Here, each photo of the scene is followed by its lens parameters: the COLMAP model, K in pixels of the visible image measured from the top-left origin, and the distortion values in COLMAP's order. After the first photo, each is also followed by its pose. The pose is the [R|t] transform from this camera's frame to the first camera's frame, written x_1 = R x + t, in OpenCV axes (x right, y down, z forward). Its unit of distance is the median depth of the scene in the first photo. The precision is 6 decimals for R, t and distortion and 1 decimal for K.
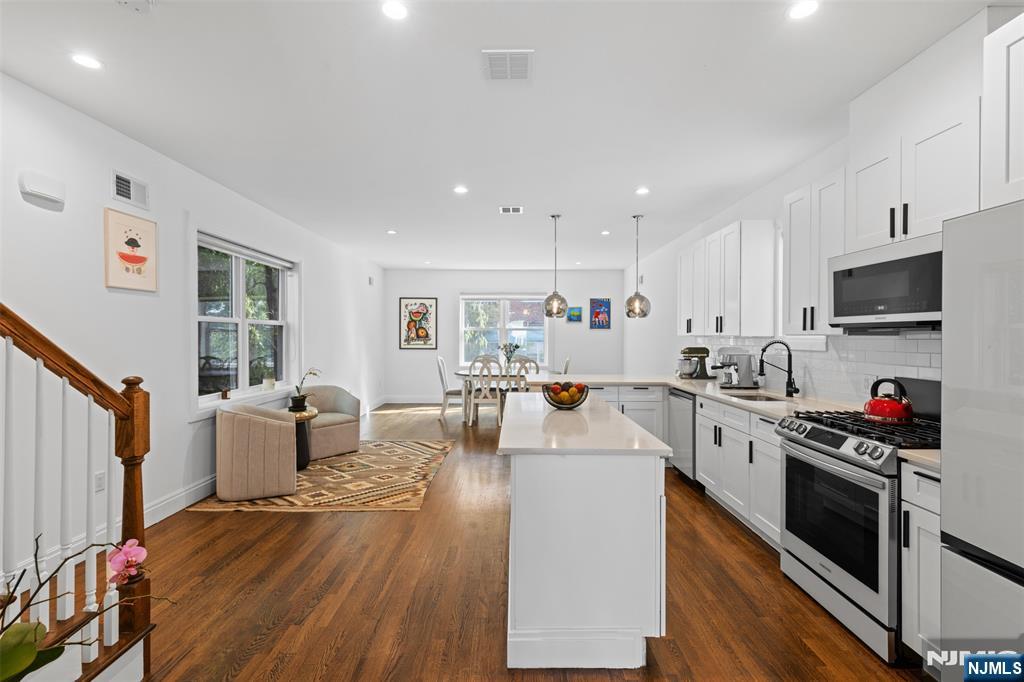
lens RADIAL K [[456.7, 0, 512.8], [0, 456.7, 334.3], [0, 0, 1]] dist [0.005470, 0.000123]
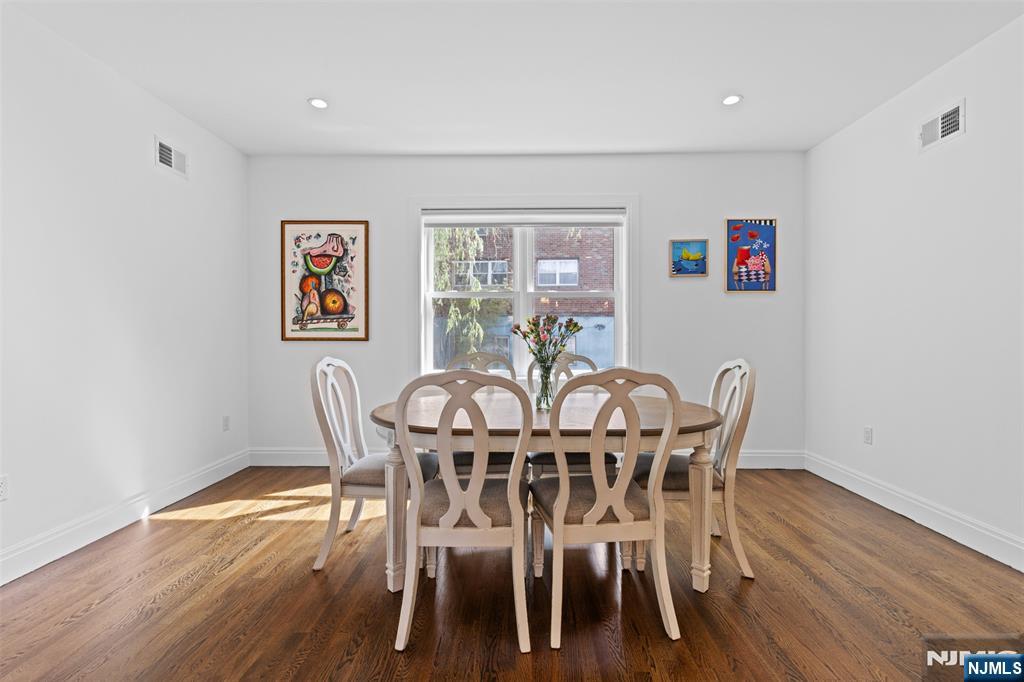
lens RADIAL K [[459.3, 0, 515.1], [0, 459.3, 335.6], [0, 0, 1]] dist [0.005727, -0.001068]
pose [[0.999865, -0.004262, -0.015859, -0.046278], [0.004344, 0.999978, 0.005109, 0.057315], [0.015837, -0.005177, 0.999861, 1.233716]]
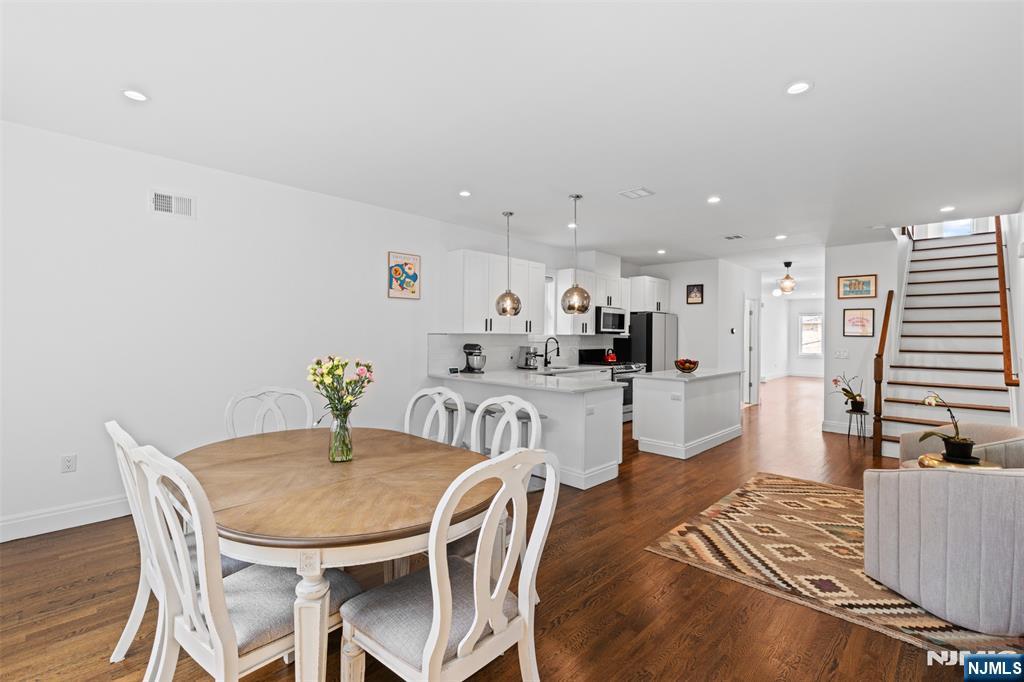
lens RADIAL K [[467.6, 0, 513.1], [0, 467.6, 331.9], [0, 0, 1]] dist [0.004916, -0.000417]
pose [[-0.725179, -0.007076, 0.688524, -0.515377], [-0.018172, 0.999796, -0.008865, 0.010219], [-0.688320, -0.018941, -0.725160, 2.064737]]
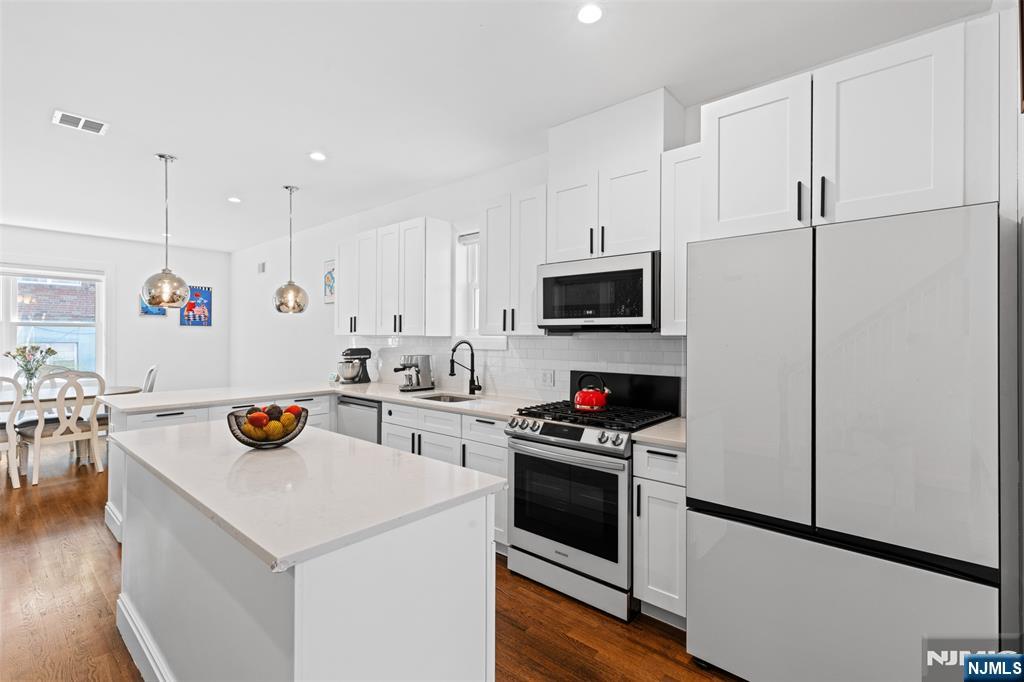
lens RADIAL K [[456.7, 0, 512.8], [0, 456.7, 334.3], [0, 0, 1]] dist [0.005470, 0.000123]
pose [[0.647912, 0.005050, 0.761699, -0.107567], [-0.006032, 0.999981, -0.001500, 0.000494], [-0.761691, -0.003623, 0.647930, 0.209810]]
